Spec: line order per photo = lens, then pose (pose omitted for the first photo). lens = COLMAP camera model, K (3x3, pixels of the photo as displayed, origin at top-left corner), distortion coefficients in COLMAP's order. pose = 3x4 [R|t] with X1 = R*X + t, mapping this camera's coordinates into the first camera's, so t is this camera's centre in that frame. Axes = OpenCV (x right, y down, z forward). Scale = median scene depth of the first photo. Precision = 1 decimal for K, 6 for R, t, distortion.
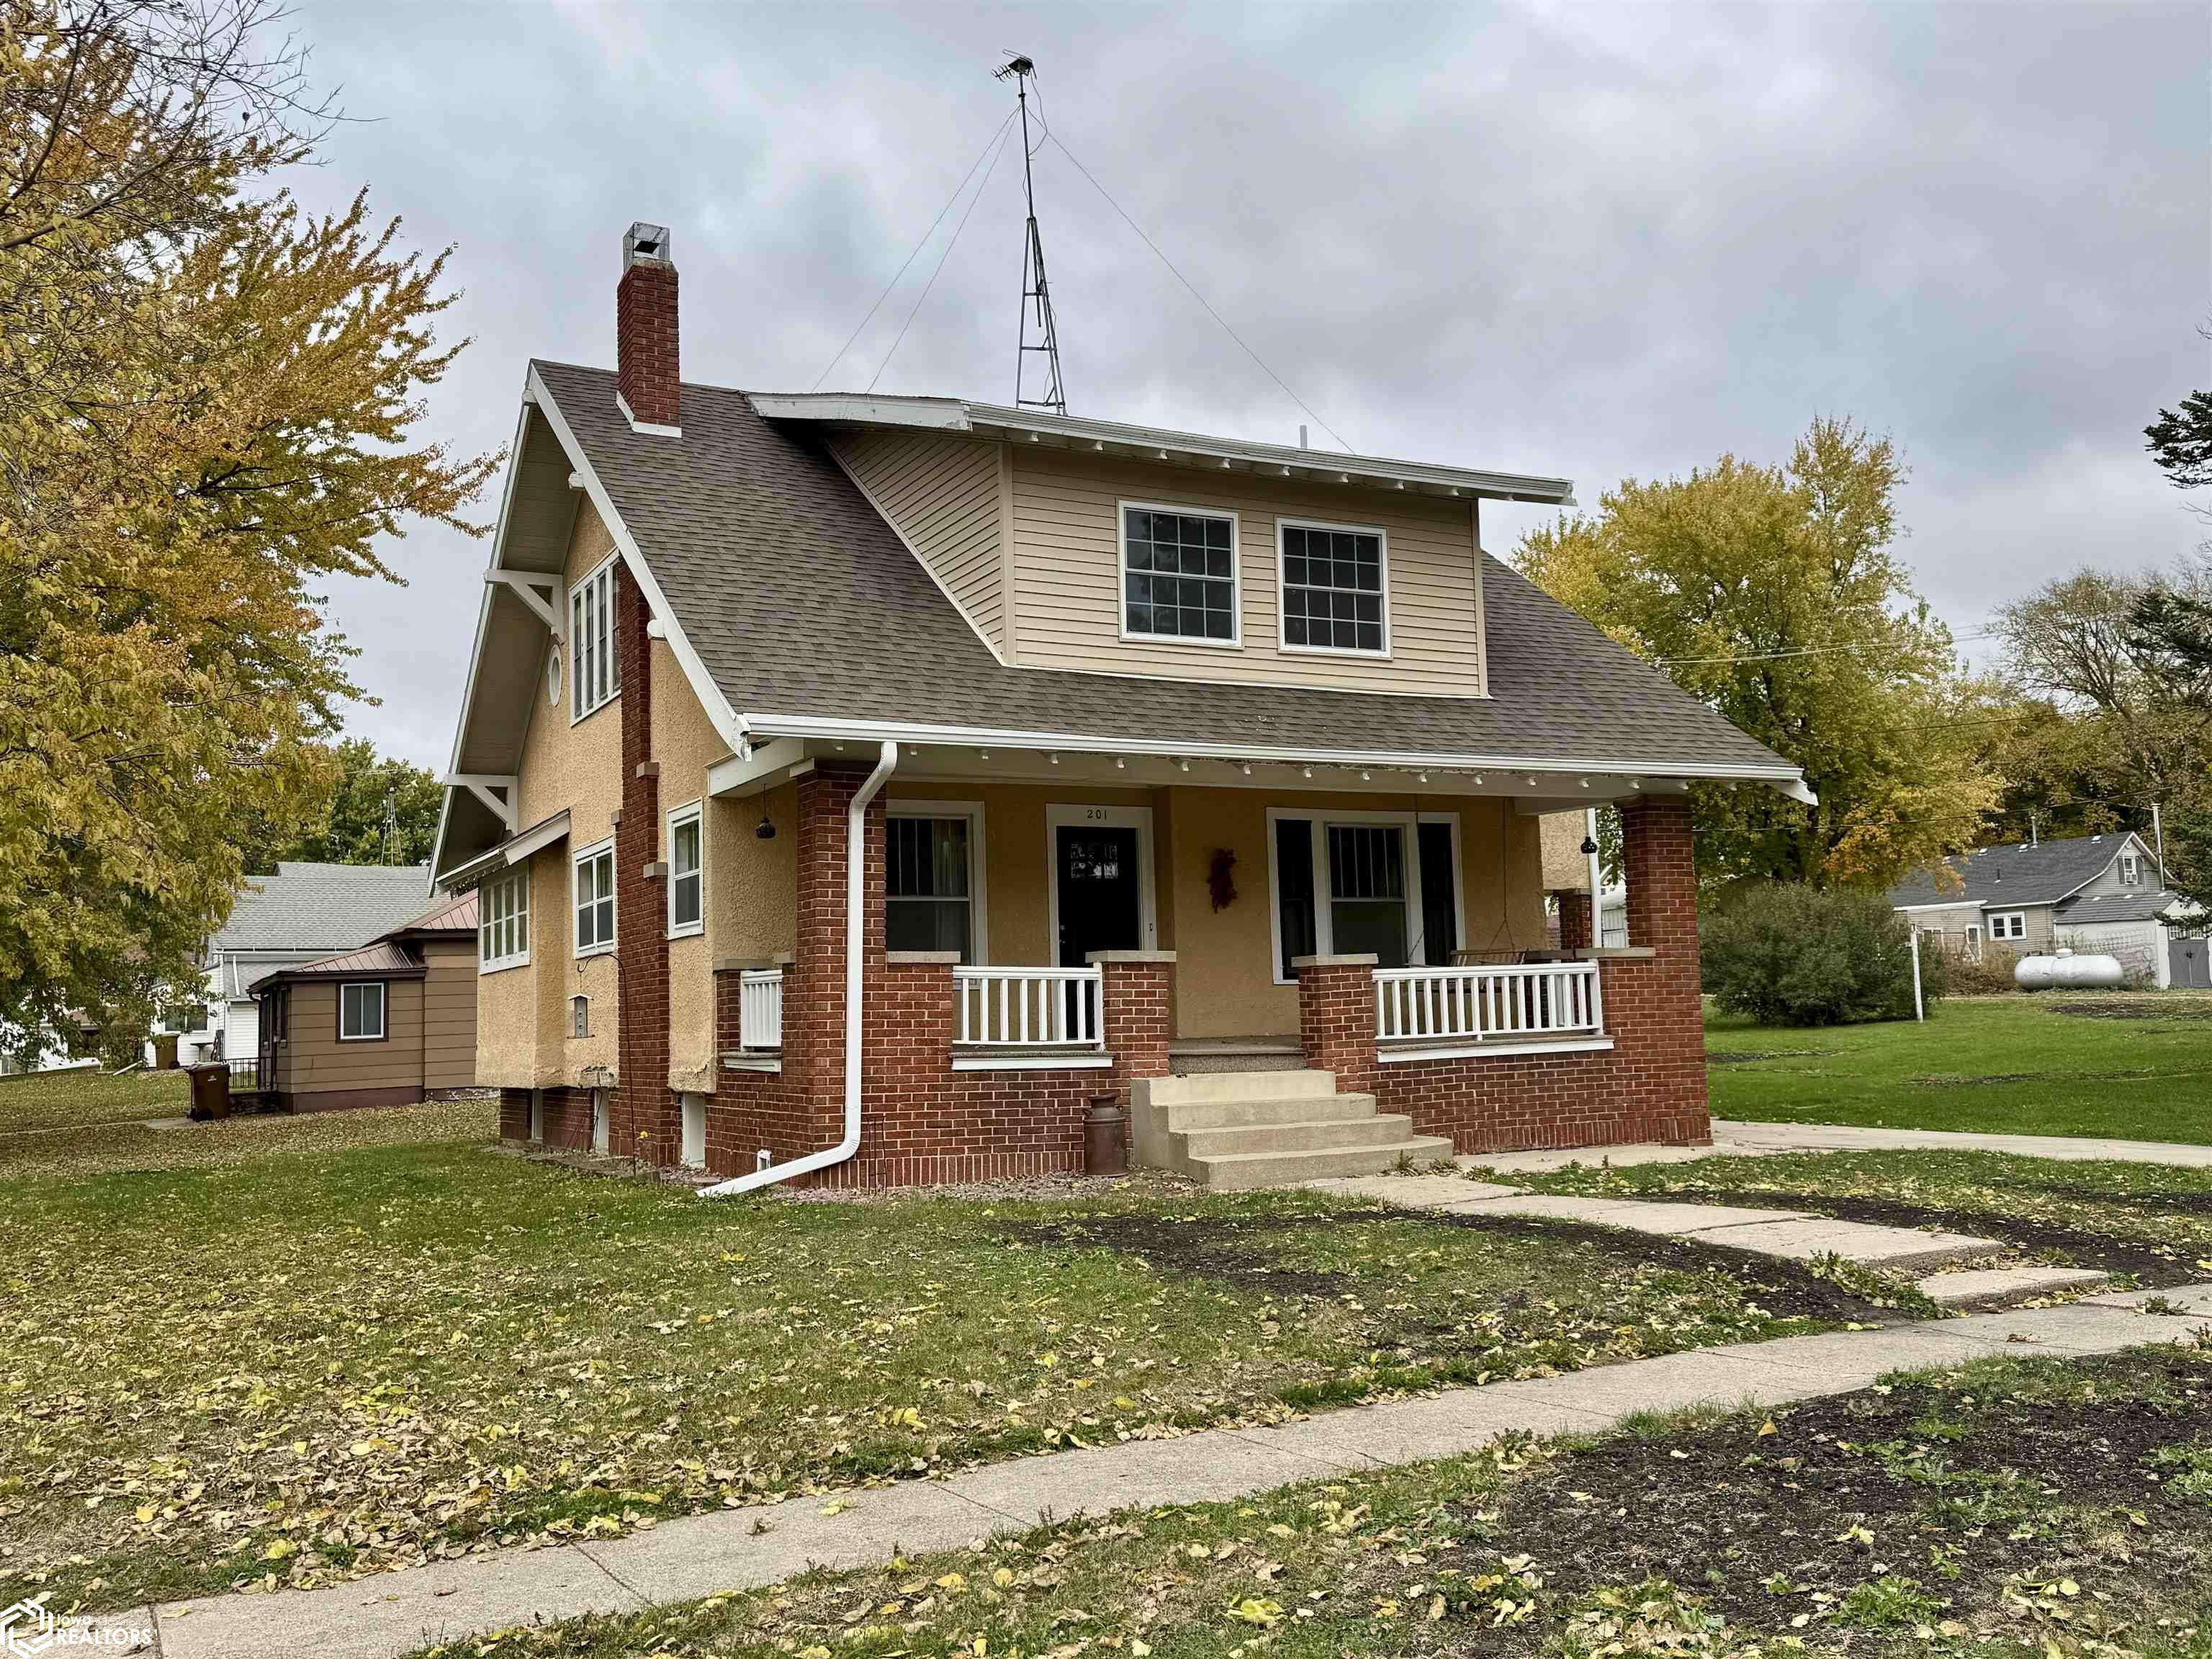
lens RADIAL K [[1949.5, 0, 1117.4], [0, 1949.5, 840.9], [0, 0, 1]] dist [0.097946, -0.074068]
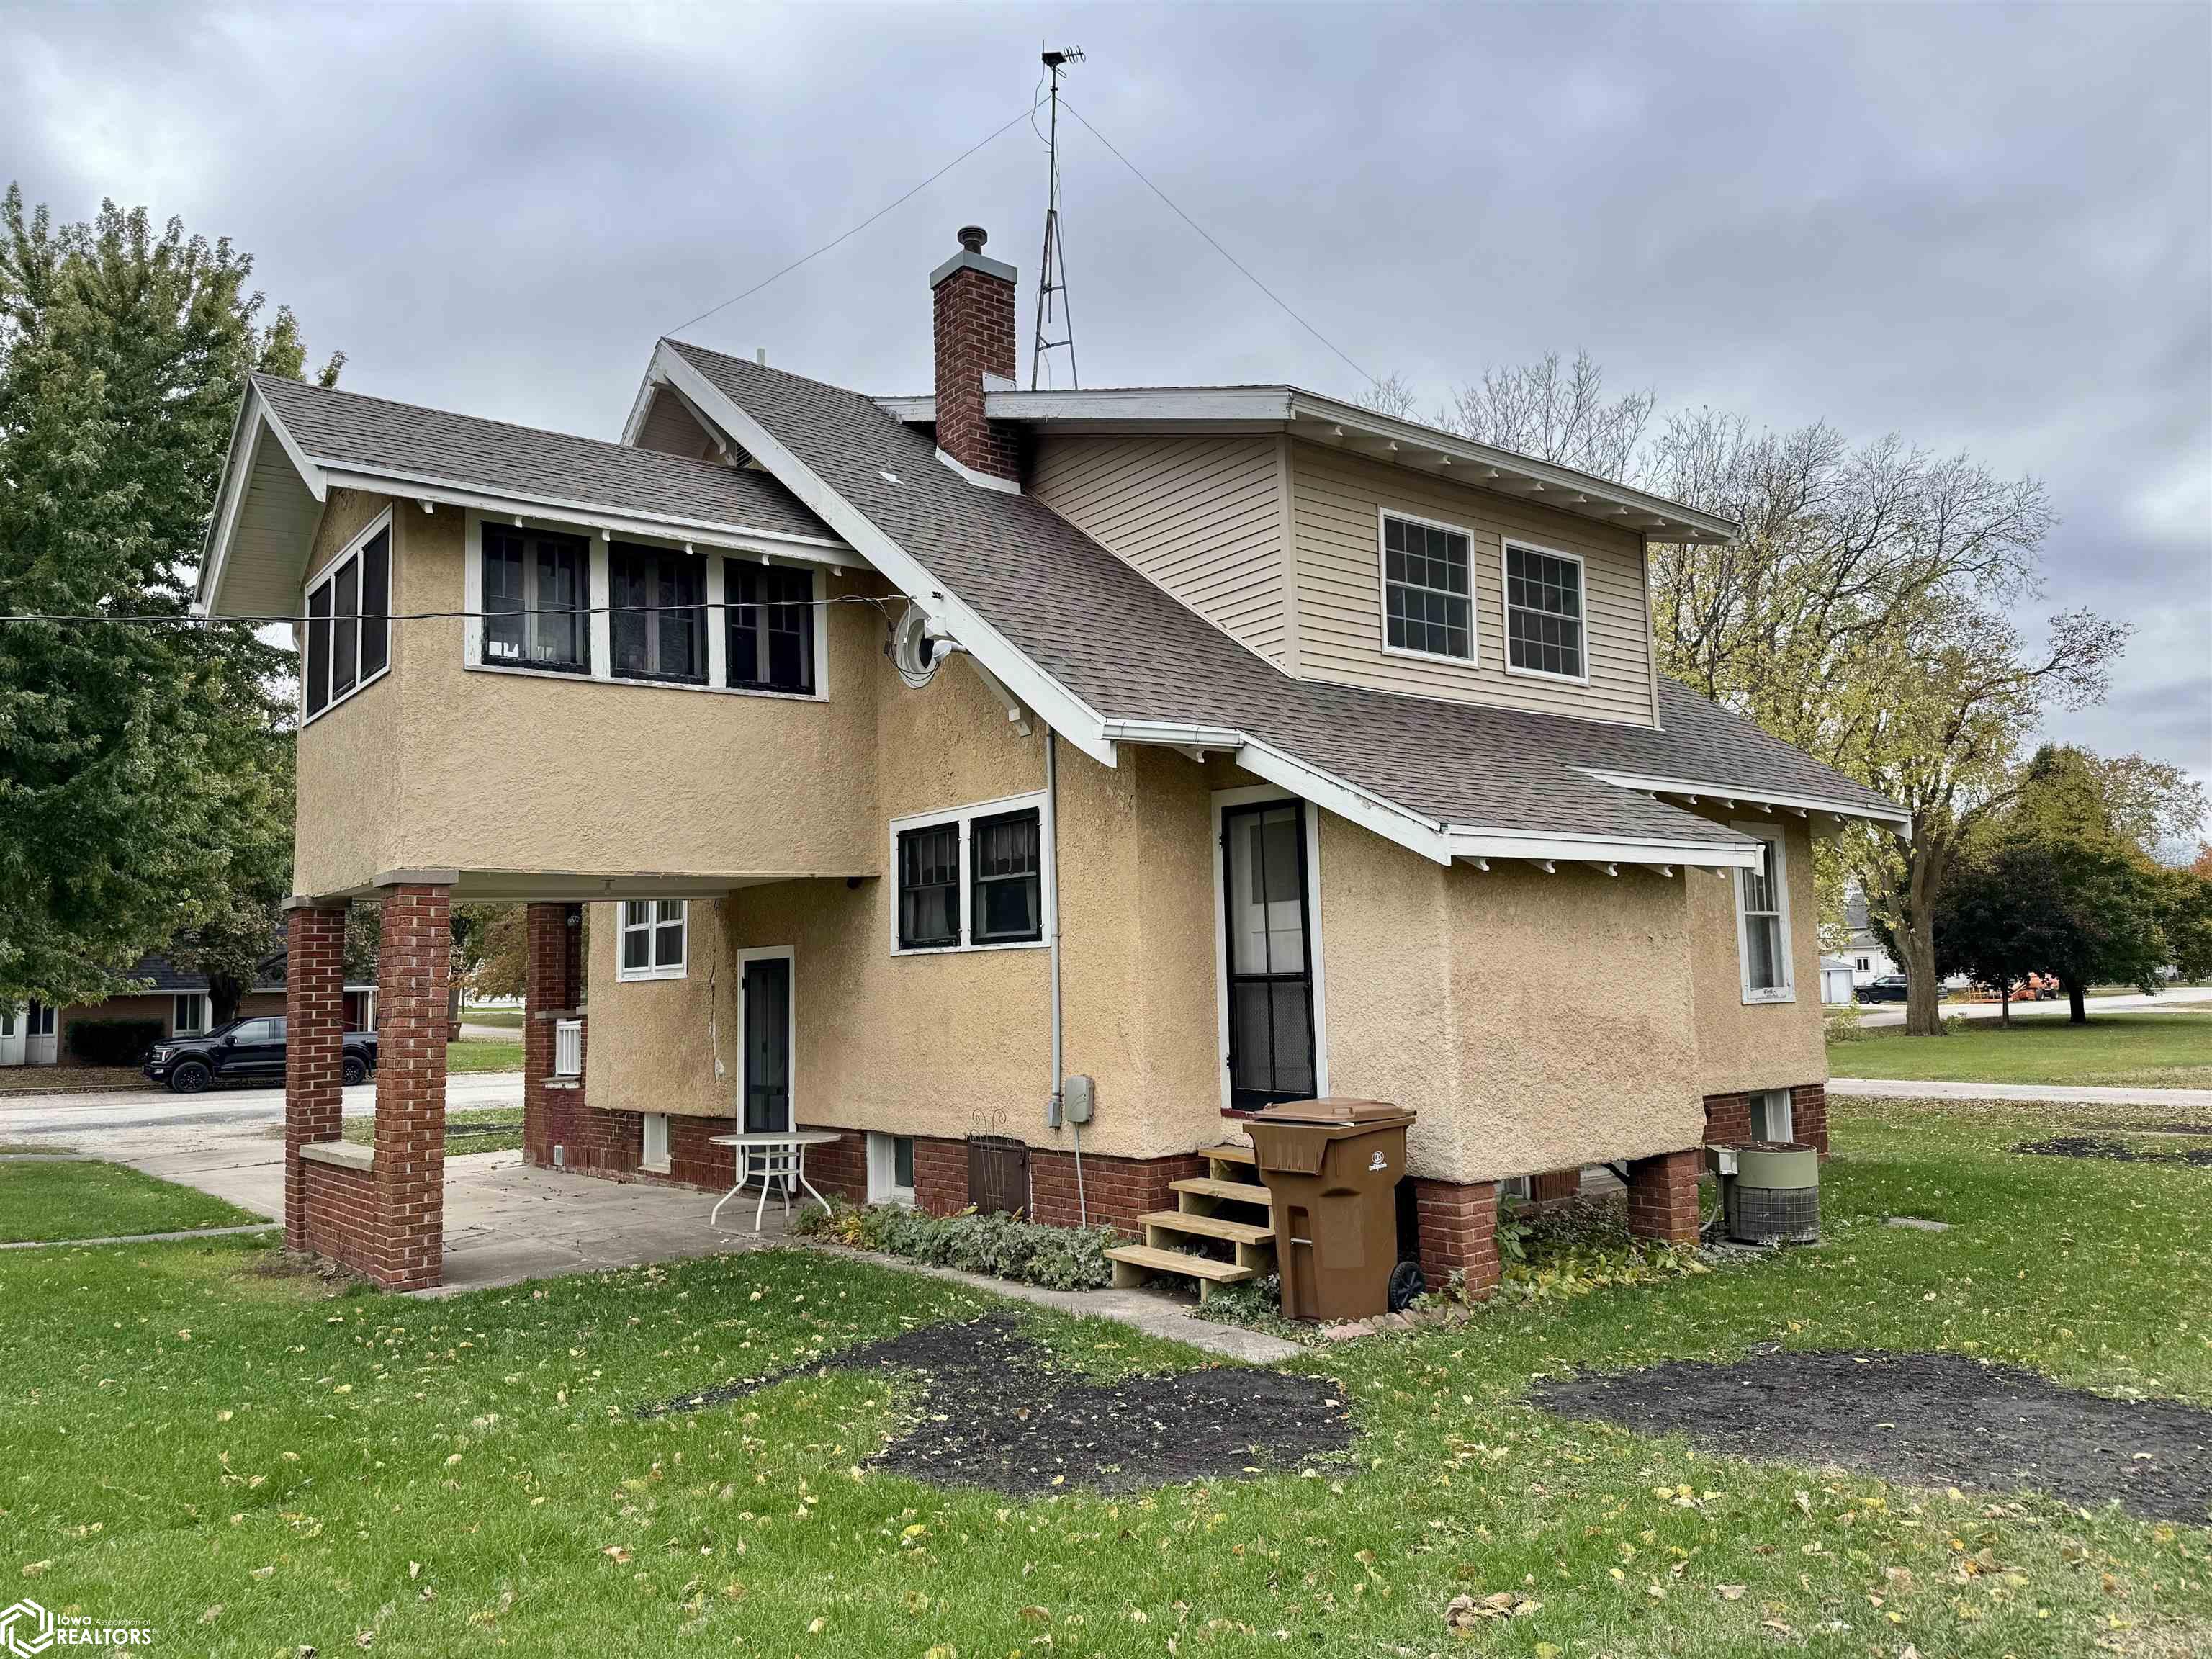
lens RADIAL K [[1575.4, 0, 1108.0], [0, 1575.4, 825.8], [0, 0, 1]] dist [0.040046, -0.058932]
pose [[0.980161, 0.016424, 0.197522, -0.256165], [-0.012941, 0.999737, -0.018912, -0.003355], [-0.197781, 0.015981, 0.980116, 0.257702]]
